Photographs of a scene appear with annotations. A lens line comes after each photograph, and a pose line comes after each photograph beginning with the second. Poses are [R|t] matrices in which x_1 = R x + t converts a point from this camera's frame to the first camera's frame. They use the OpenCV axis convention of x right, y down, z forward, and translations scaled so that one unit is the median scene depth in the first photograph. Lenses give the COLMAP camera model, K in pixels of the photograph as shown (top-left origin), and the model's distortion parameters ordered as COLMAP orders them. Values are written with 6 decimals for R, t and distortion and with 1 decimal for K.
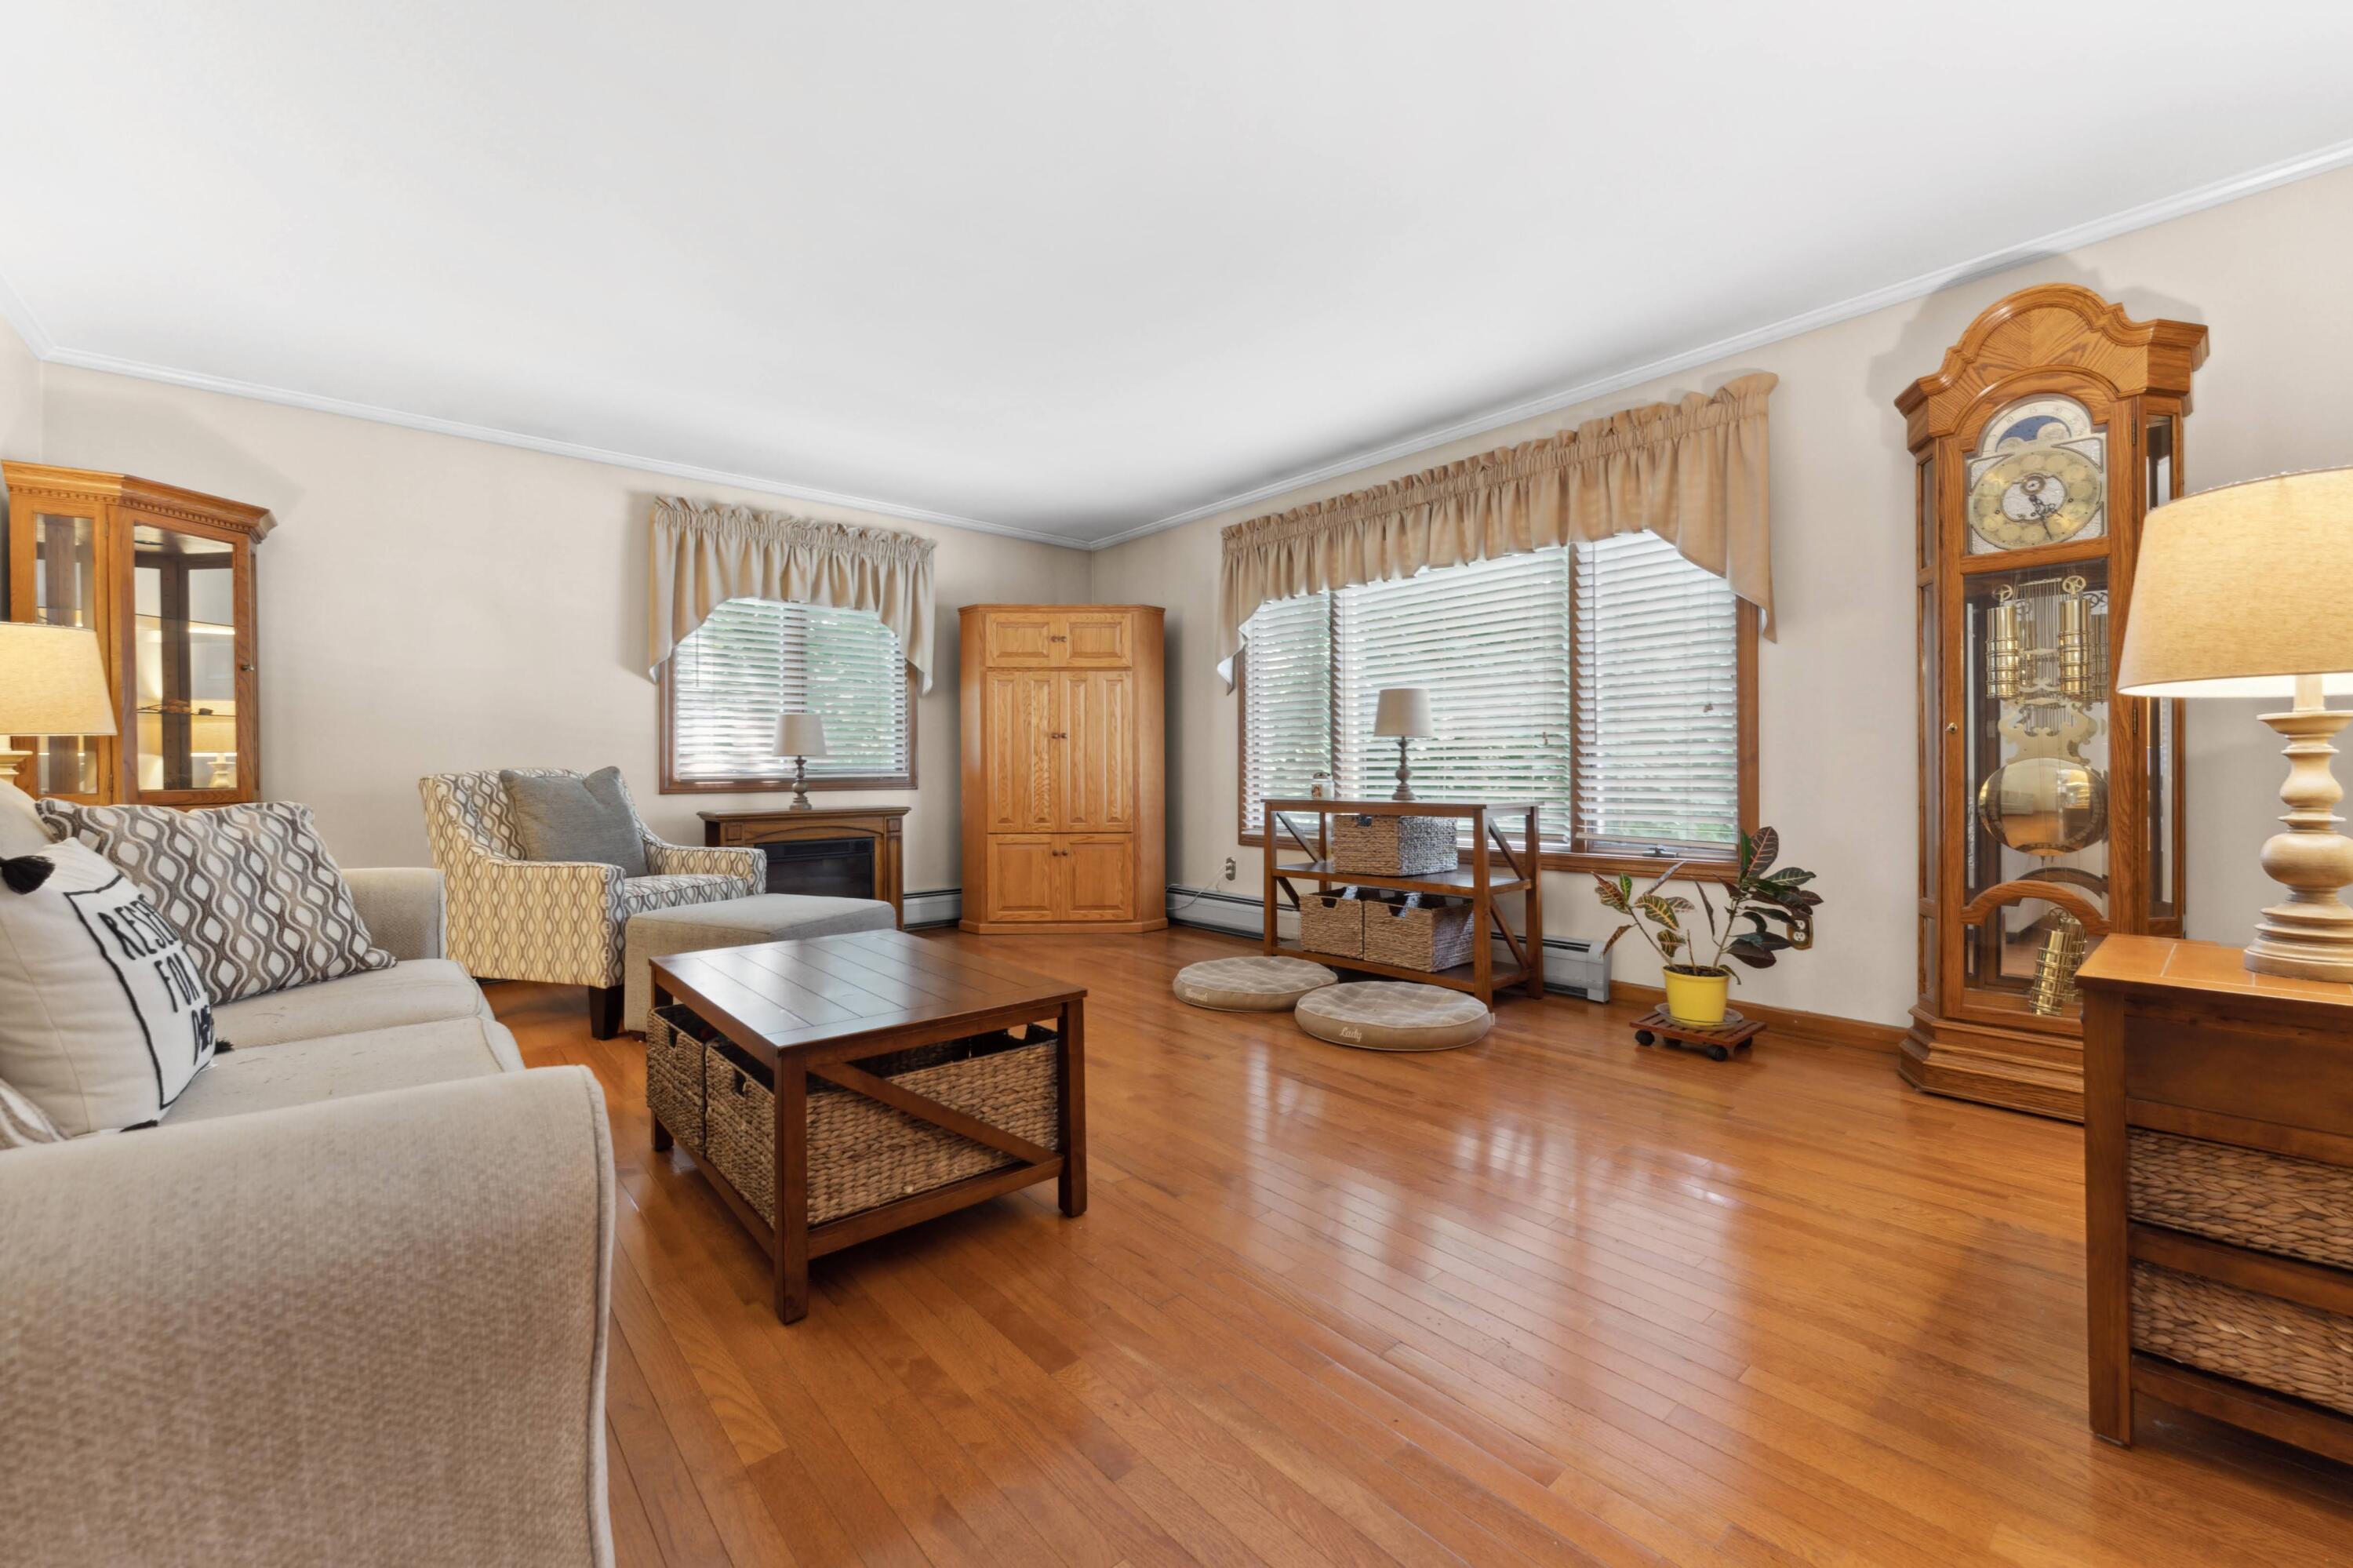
lens RADIAL K [[949.4, 0, 1167.4], [0, 949.4, 776.5], [0, 0, 1]] dist [0.000241, 0.000061]
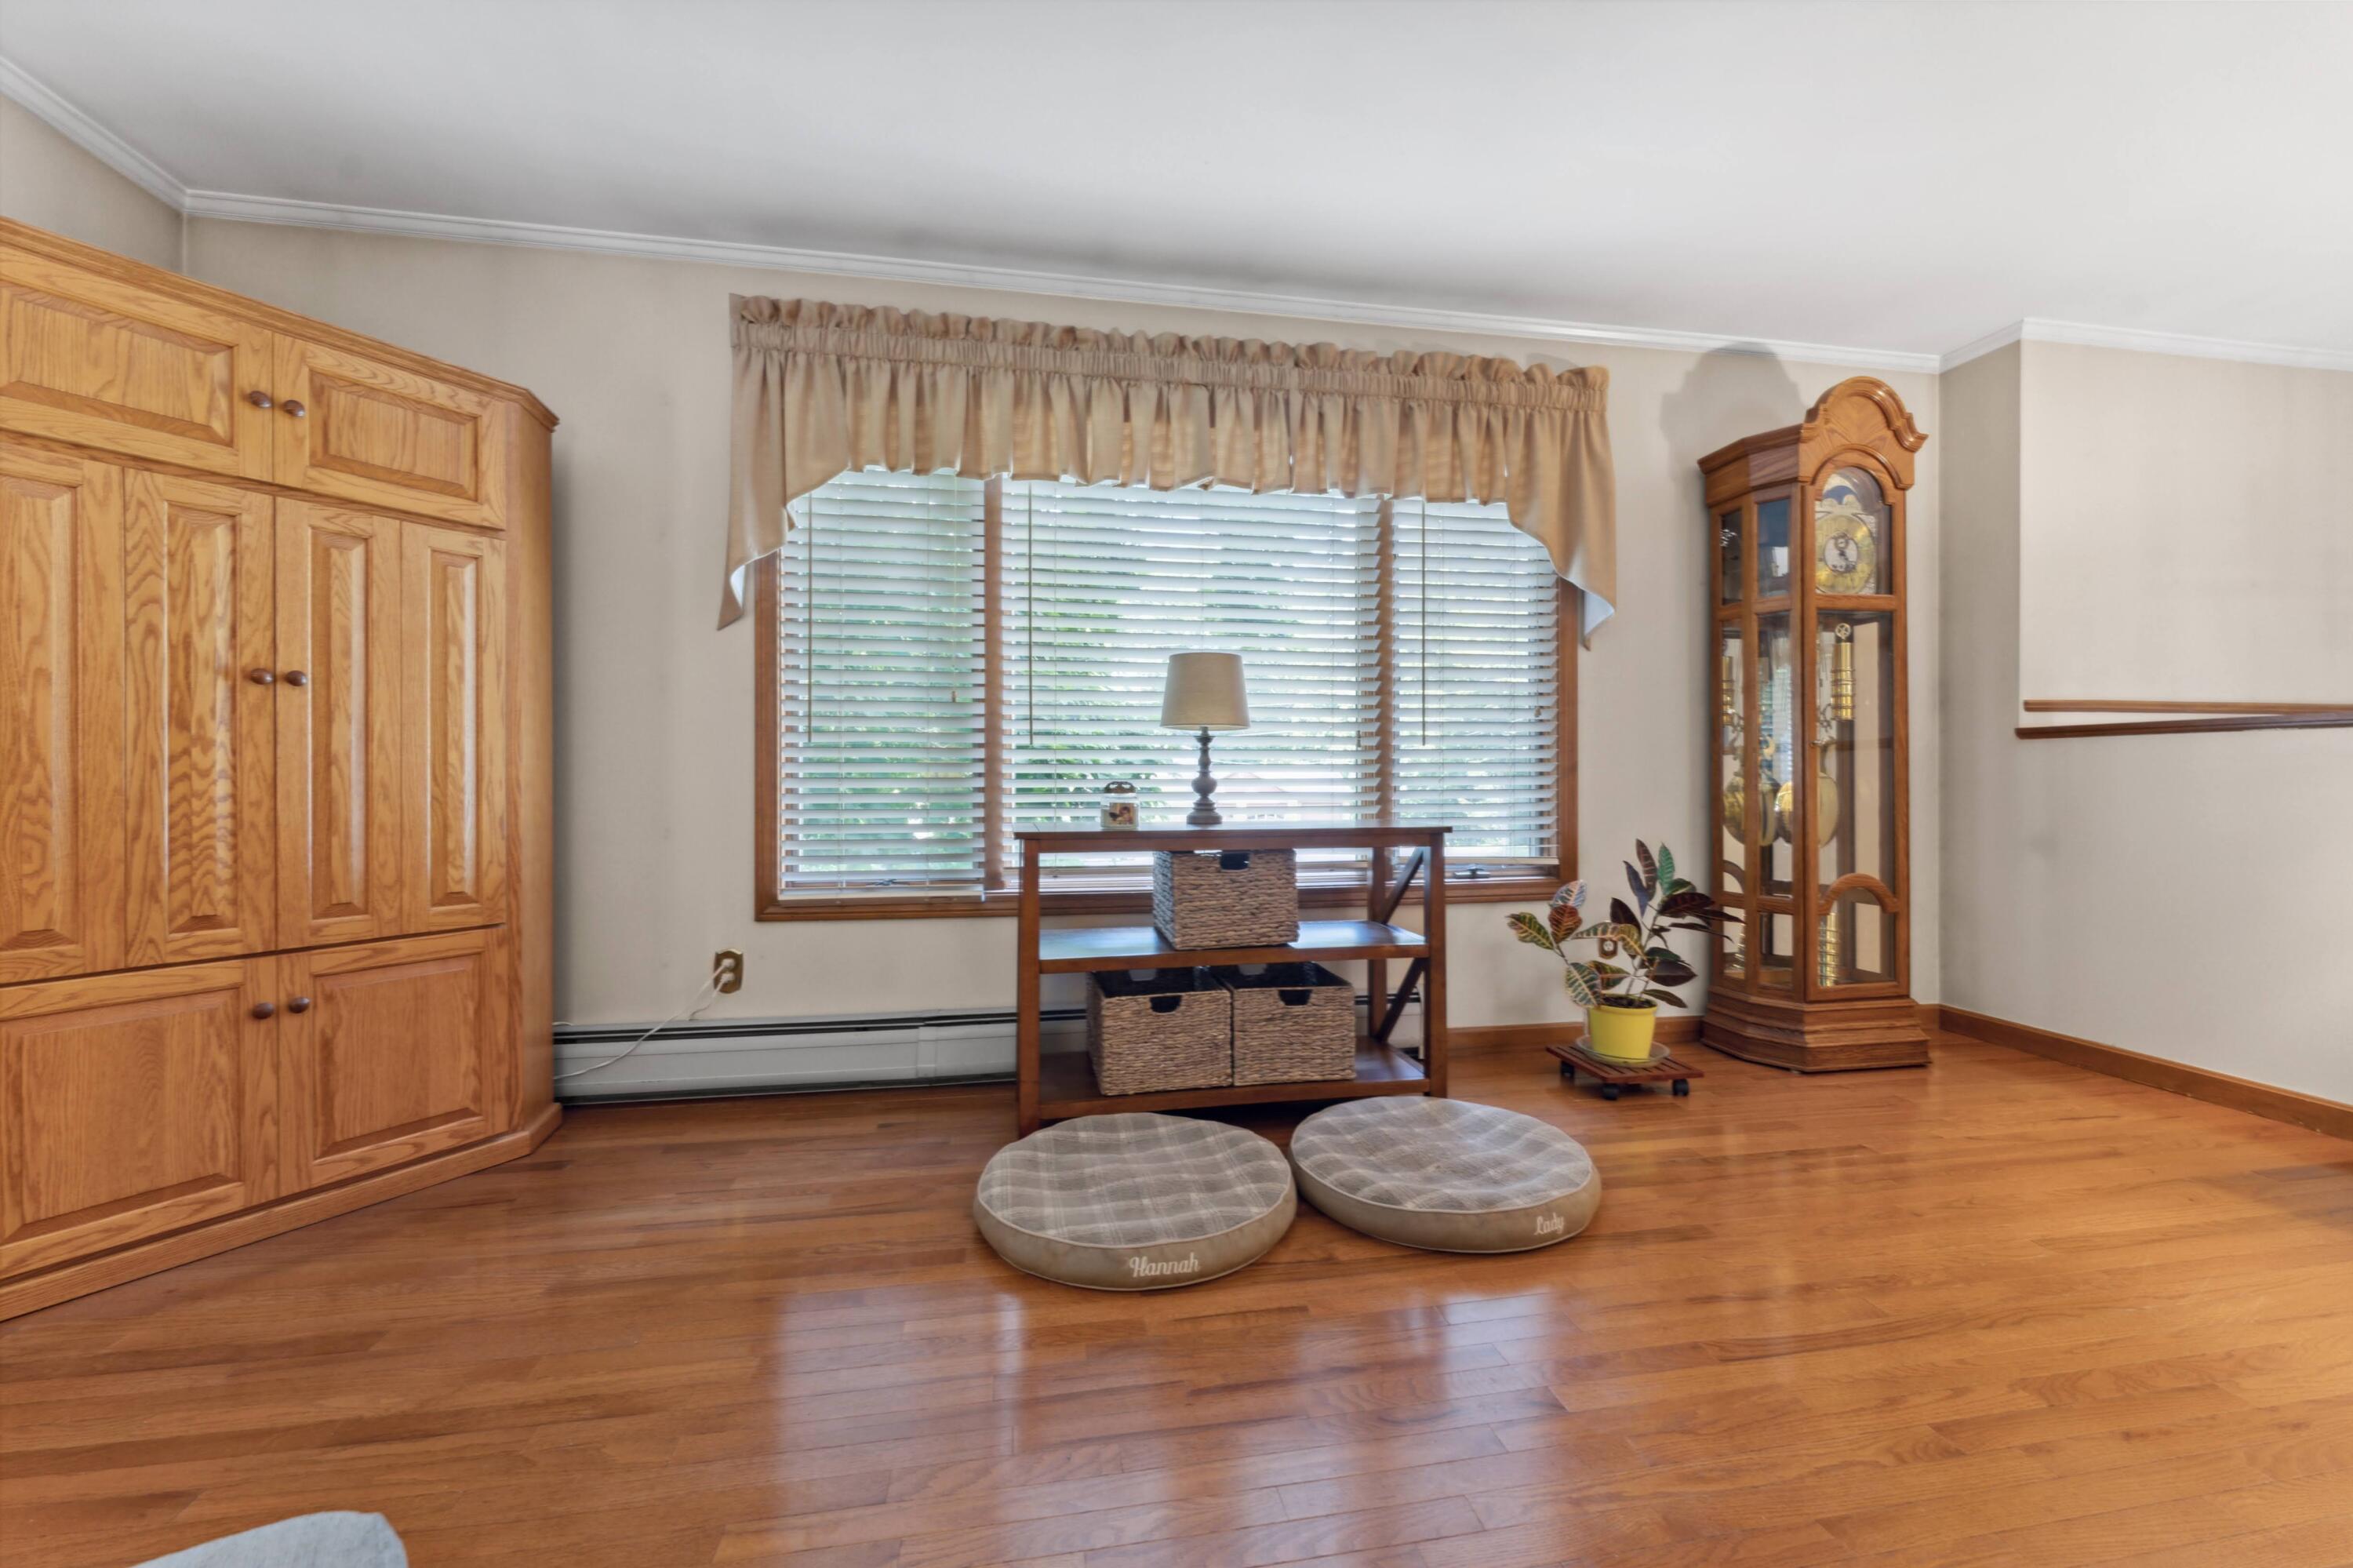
lens RADIAL K [[949.4, 0, 1194.9], [0, 949.4, 788.0], [0, 0, 1]] dist [0.000241, 0.000061]
pose [[0.494990, -0.001651, 0.868897, -0.280658], [0.004127, 0.999991, -0.000451, -0.000063], [-0.868889, 0.003809, 0.494992, 0.587511]]
